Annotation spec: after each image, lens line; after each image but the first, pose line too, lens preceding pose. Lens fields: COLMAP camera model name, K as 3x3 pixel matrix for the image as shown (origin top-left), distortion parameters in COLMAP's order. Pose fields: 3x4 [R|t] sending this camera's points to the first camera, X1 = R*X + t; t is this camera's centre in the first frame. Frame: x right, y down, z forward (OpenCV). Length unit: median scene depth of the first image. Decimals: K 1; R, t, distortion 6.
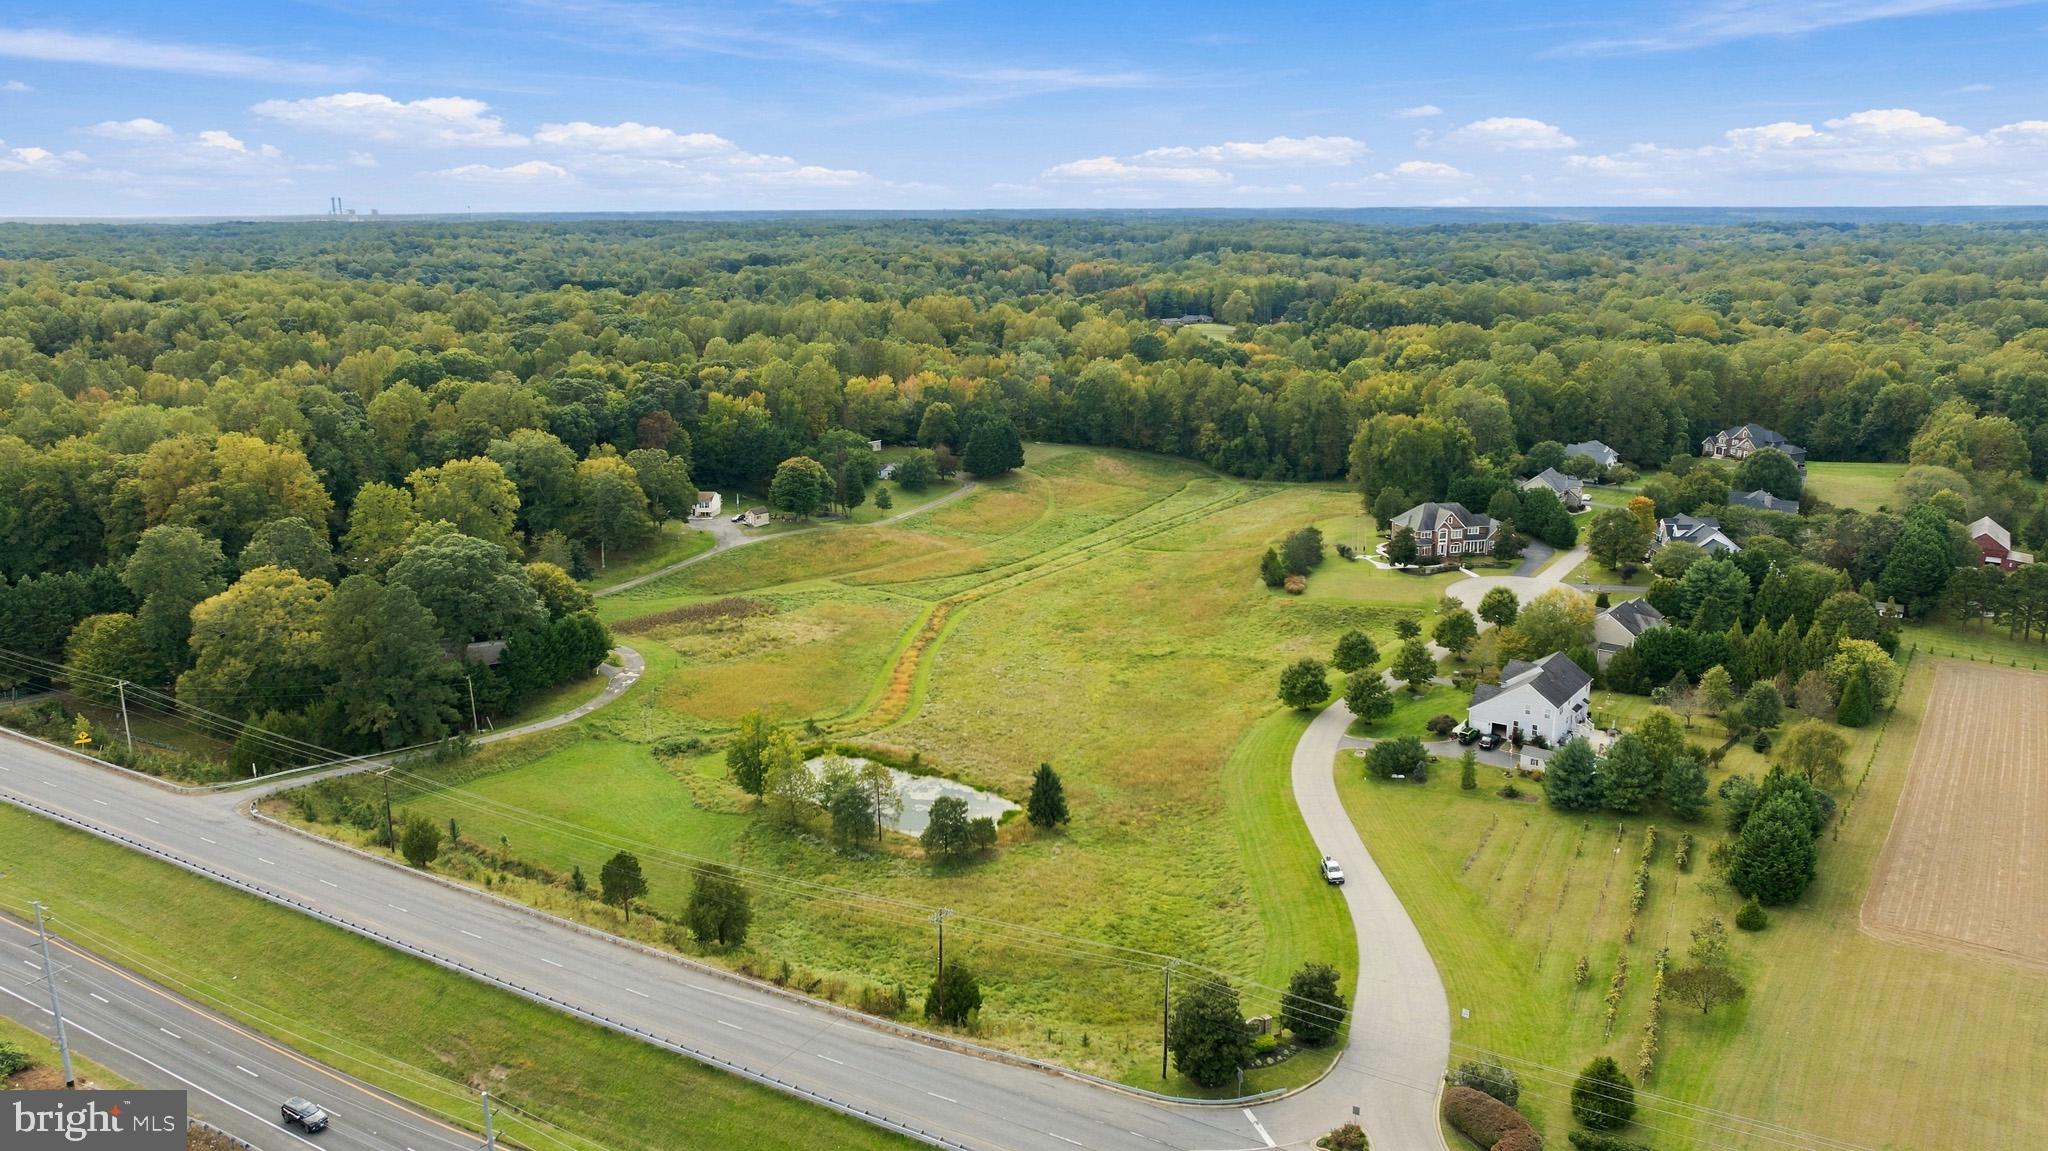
lens RADIAL K [[1451.3, 0, 1024.0], [0, 1451.3, 575.5], [0, 0, 1]] dist [-0.024818, 0.024578]
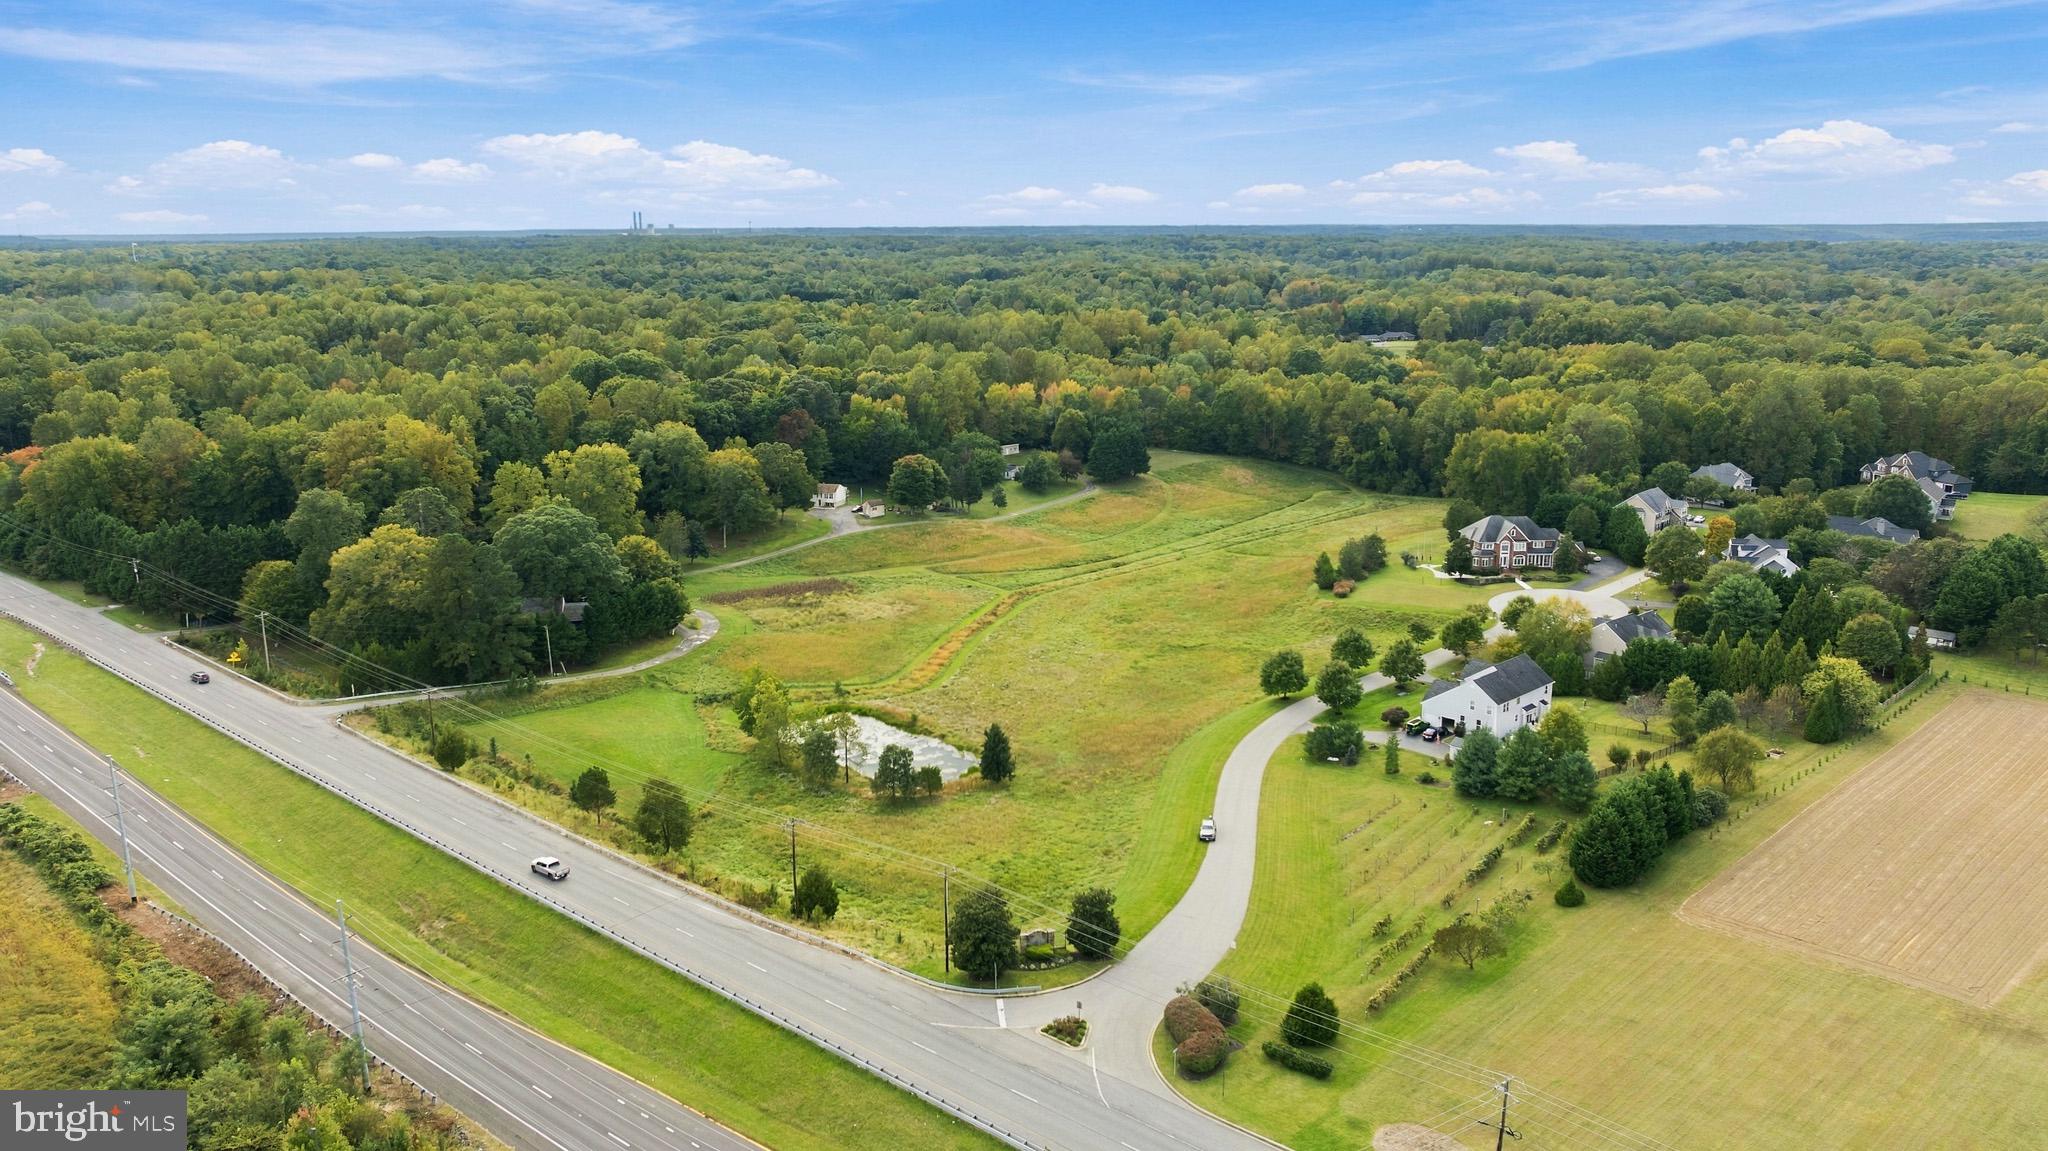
lens RADIAL K [[1451.3, 0, 1024.0], [0, 1451.3, 575.5], [0, 0, 1]] dist [-0.024818, 0.024578]
pose [[0.983734, 0.042905, -0.174429, 0.144199], [-0.044715, 0.998979, -0.006454, 0.014266], [0.173974, 0.014149, 0.984649, -0.058430]]
